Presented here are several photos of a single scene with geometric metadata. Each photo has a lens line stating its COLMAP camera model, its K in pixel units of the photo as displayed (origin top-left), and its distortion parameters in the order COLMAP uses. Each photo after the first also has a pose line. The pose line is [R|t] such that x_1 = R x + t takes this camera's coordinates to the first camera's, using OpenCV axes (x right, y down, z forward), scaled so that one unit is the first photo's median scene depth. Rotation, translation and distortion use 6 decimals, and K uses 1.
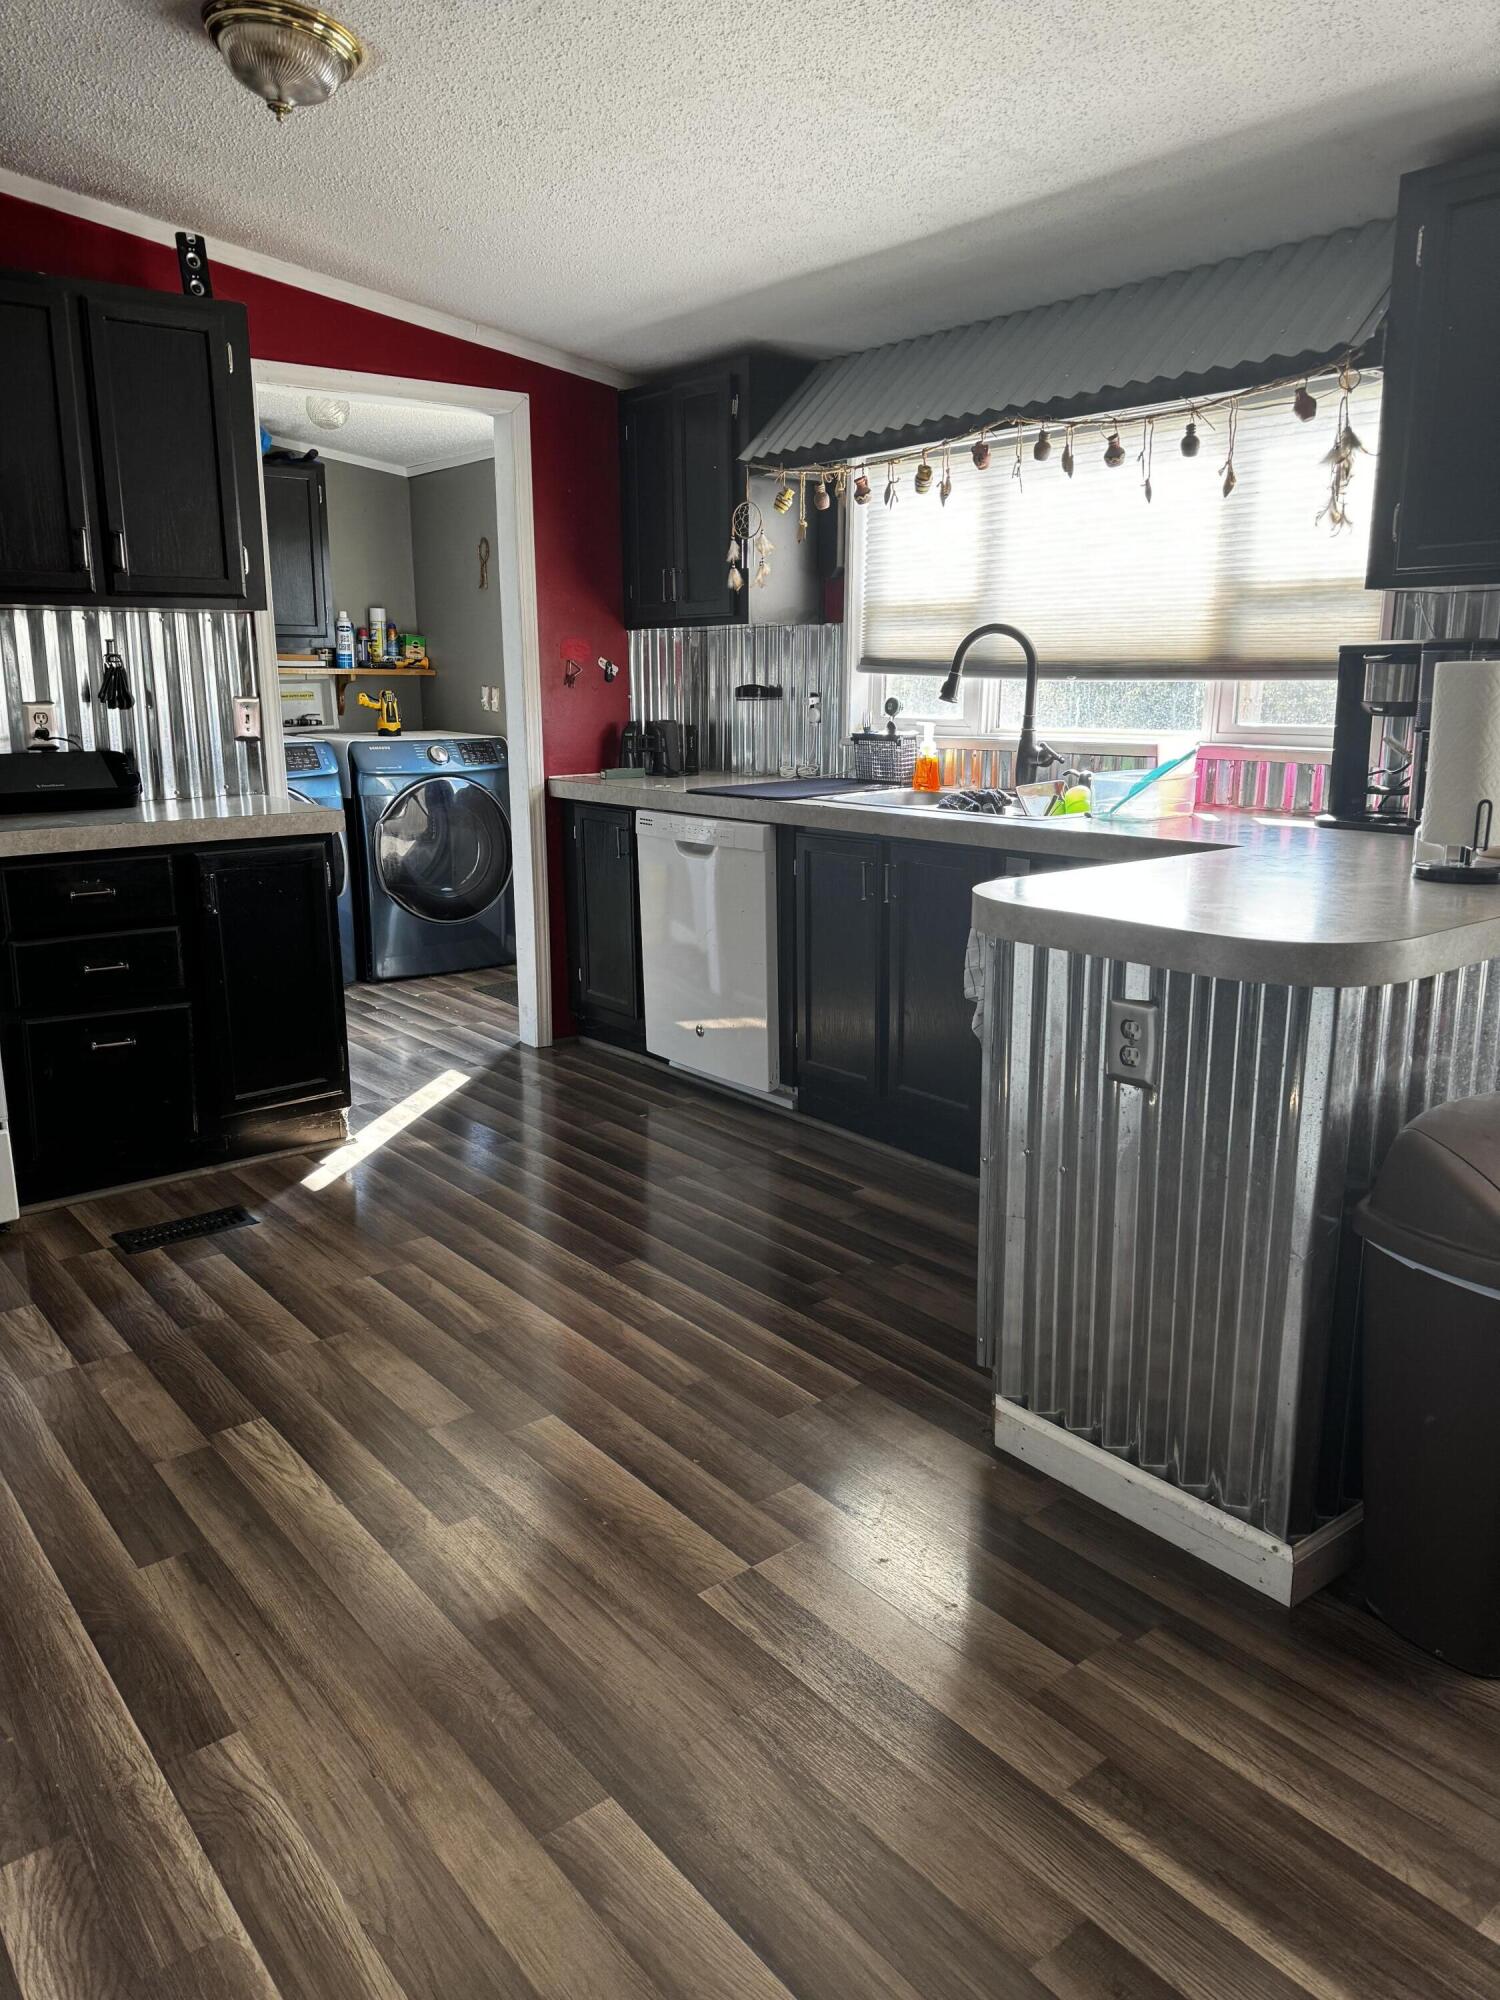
lens RADIAL K [[1399.3, 0, 747.6], [0, 1399.3, 1006.9], [0, 0, 1]] dist [0.010994, -0.024426]
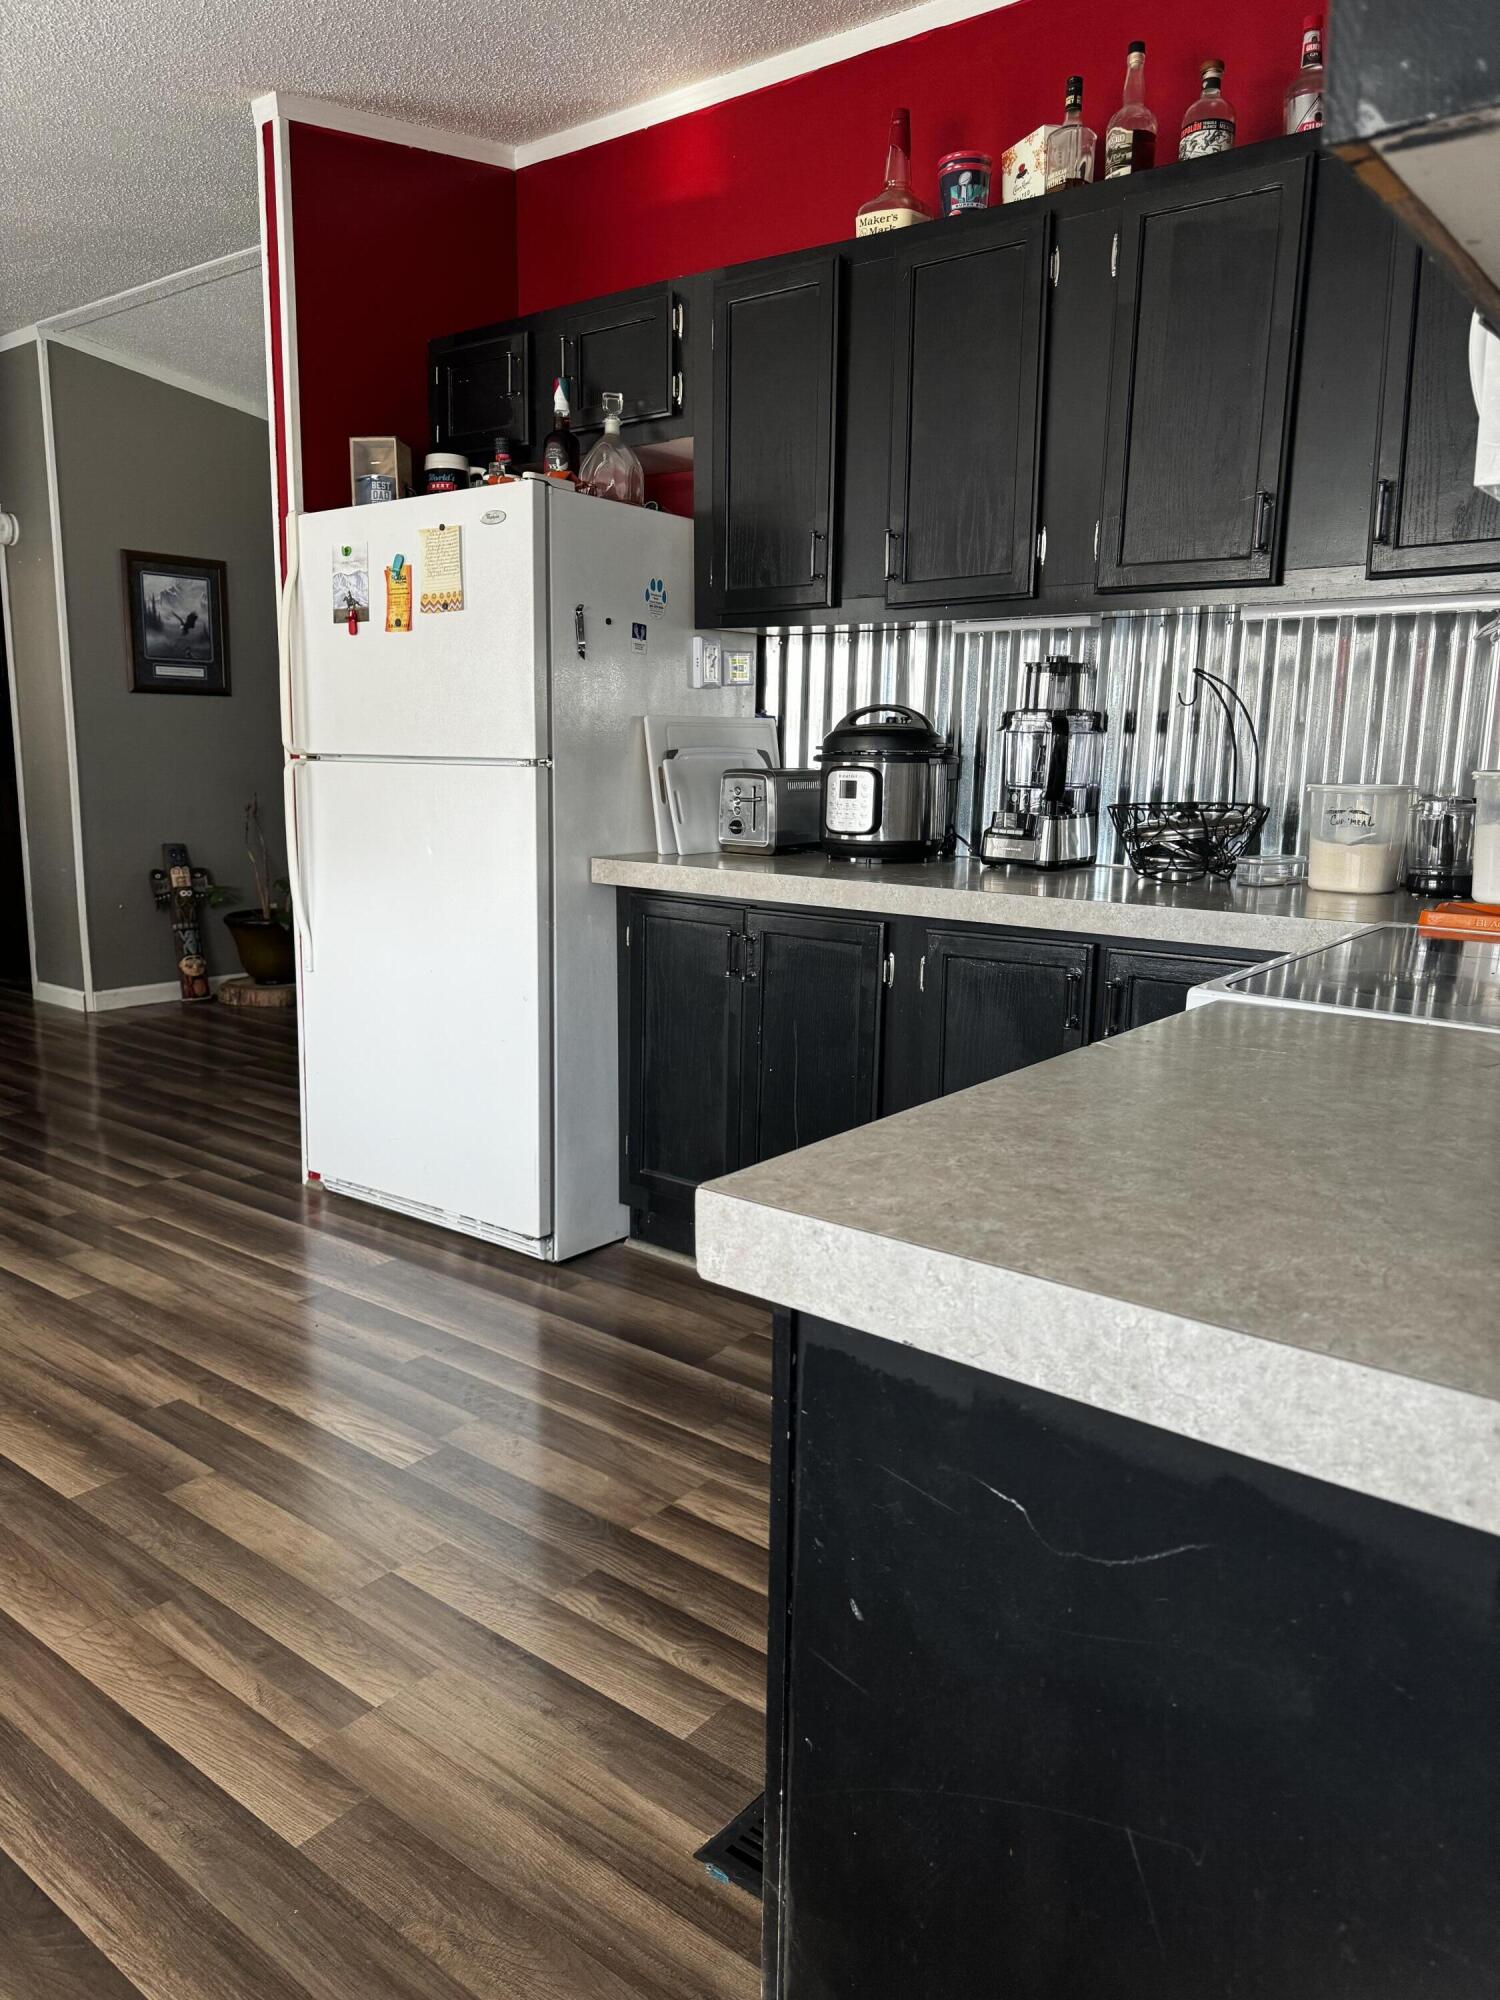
lens RADIAL K [[1399.3, 0, 747.6], [0, 1399.3, 1006.9], [0, 0, 1]] dist [0.010994, -0.024426]
pose [[-0.971797, 0.018739, -0.235073, -0.331447], [-0.079907, 0.911698, 0.403015, -0.360233], [0.221868, 0.410433, -0.884488, 1.638454]]
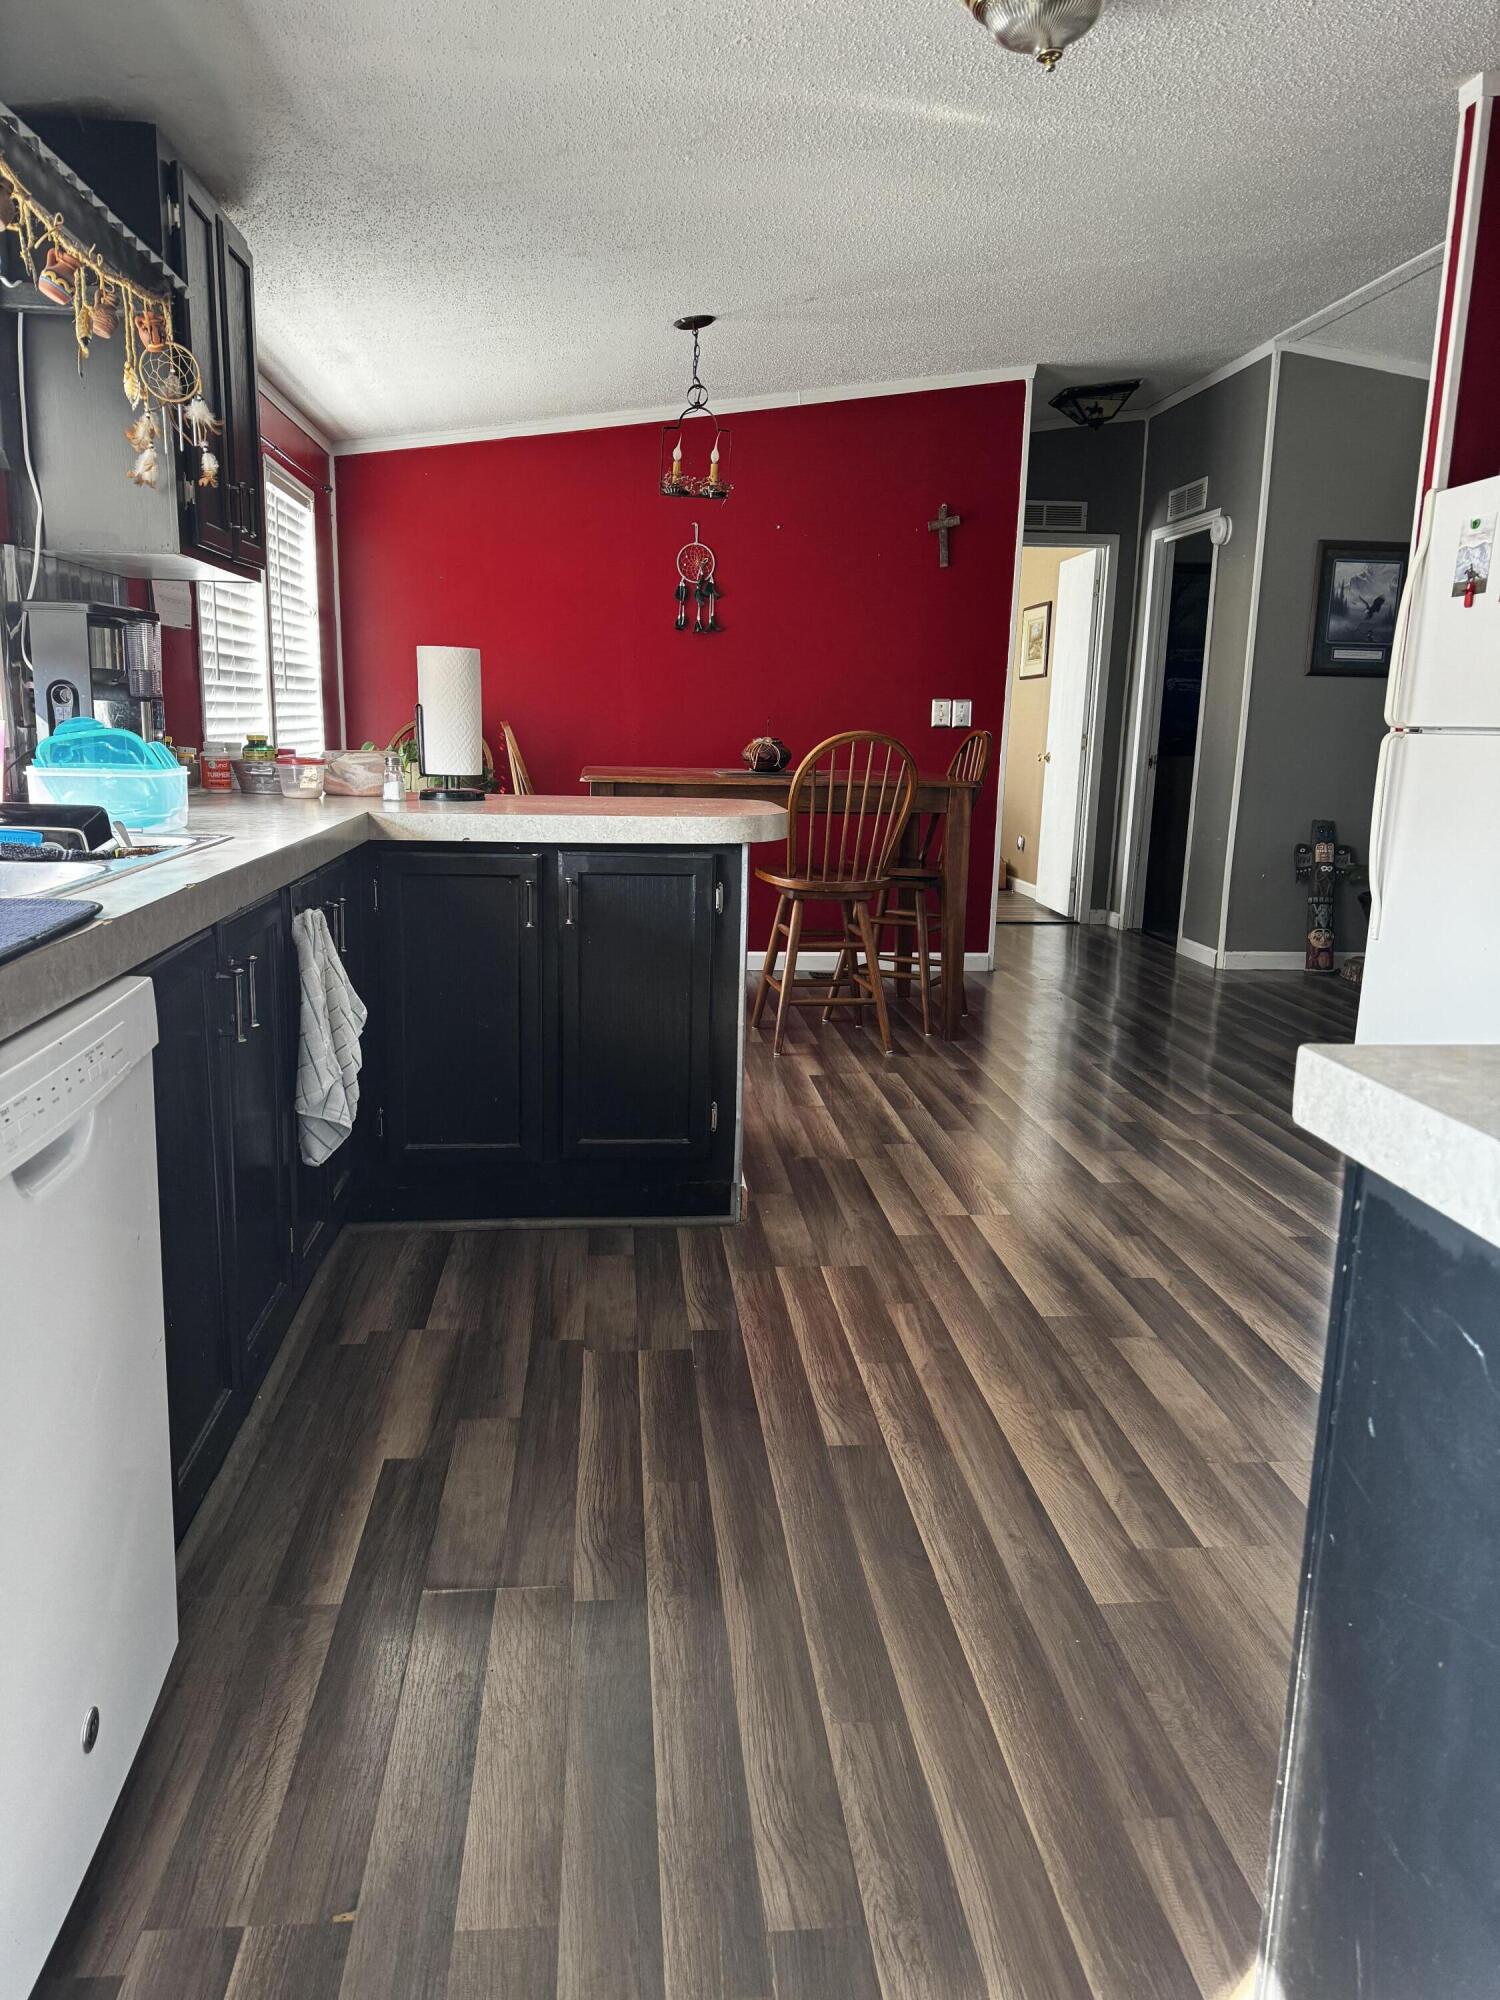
lens RADIAL K [[1399.3, 0, 747.6], [0, 1399.3, 1006.9], [0, 0, 1]] dist [0.010994, -0.024426]
pose [[-0.834957, -0.134437, 0.533642, -0.469186], [0.107695, 0.911036, 0.398015, -0.372846], [-0.539675, 0.389796, -0.746197, 1.735307]]
